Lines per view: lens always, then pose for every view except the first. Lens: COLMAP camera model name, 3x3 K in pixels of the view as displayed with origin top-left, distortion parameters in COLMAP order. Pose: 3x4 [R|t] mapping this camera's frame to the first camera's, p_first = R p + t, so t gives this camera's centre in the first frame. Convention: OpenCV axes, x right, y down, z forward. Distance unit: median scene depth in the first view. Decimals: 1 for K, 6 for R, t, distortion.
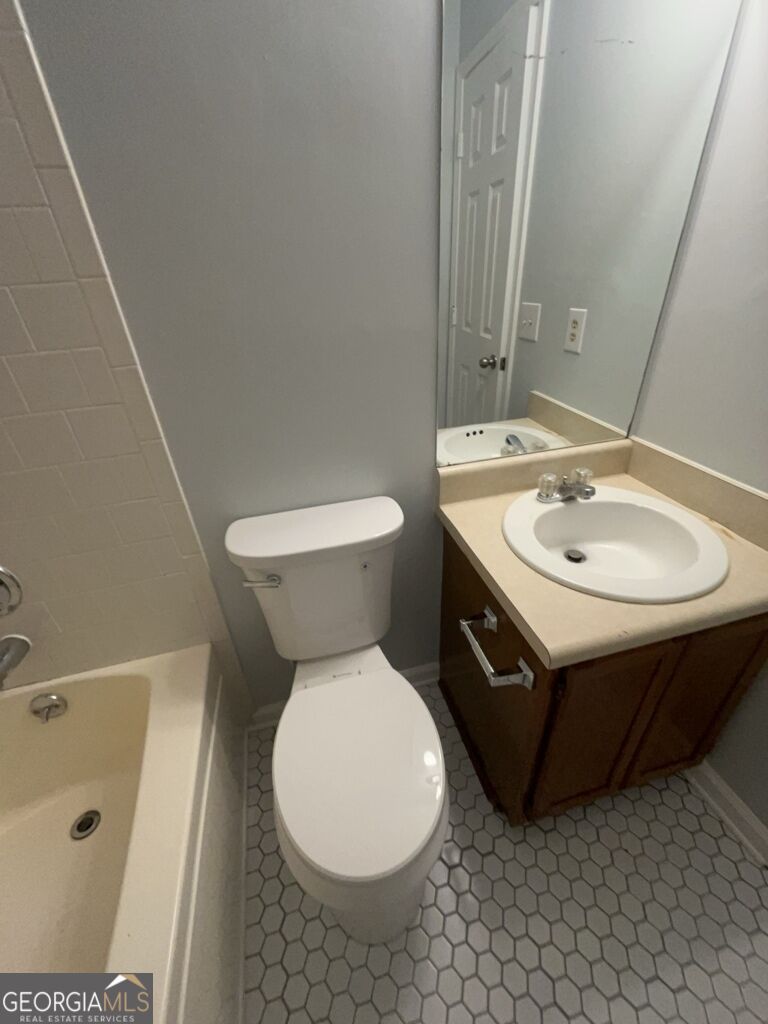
lens RADIAL K [[412.5, 0, 385.7], [0, 412.5, 512.3], [0, 0, 1]] dist [-0.001911, -0.000275]
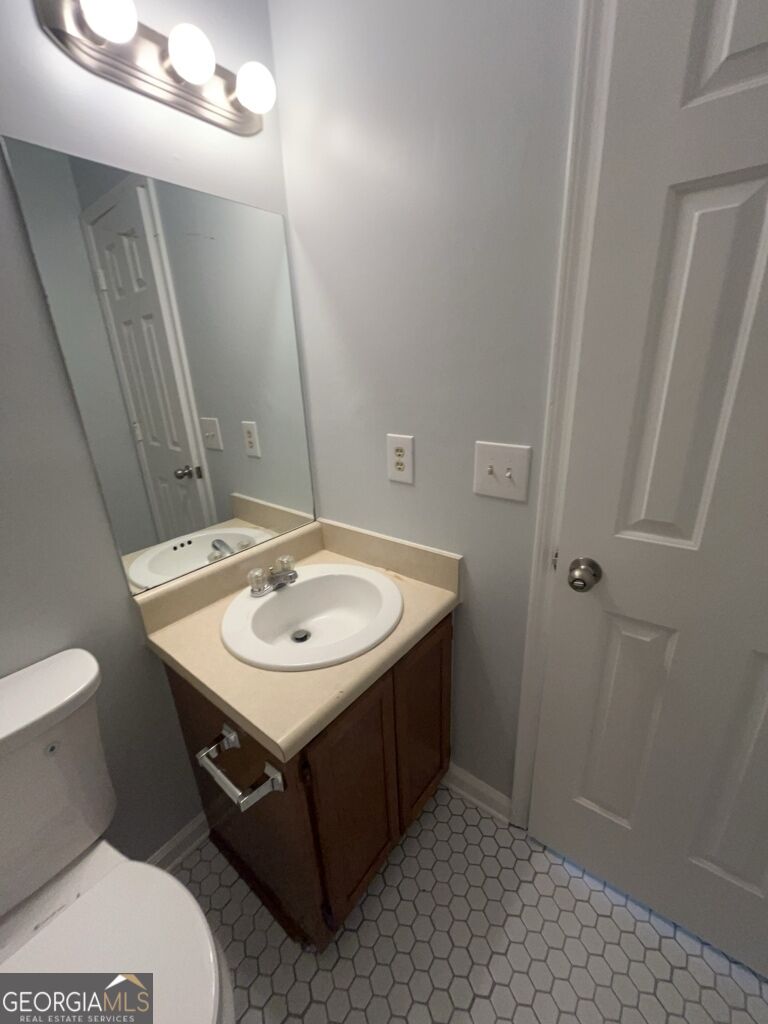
lens RADIAL K [[412.5, 0, 388.1], [0, 412.5, 511.1], [0, 0, 1]] dist [-0.001911, -0.000275]
pose [[0.796089, -0.193557, 0.573391, 0.086653], [0.315095, 0.941486, -0.119661, 0.000443], [-0.516679, 0.275933, 0.810496, -0.075656]]
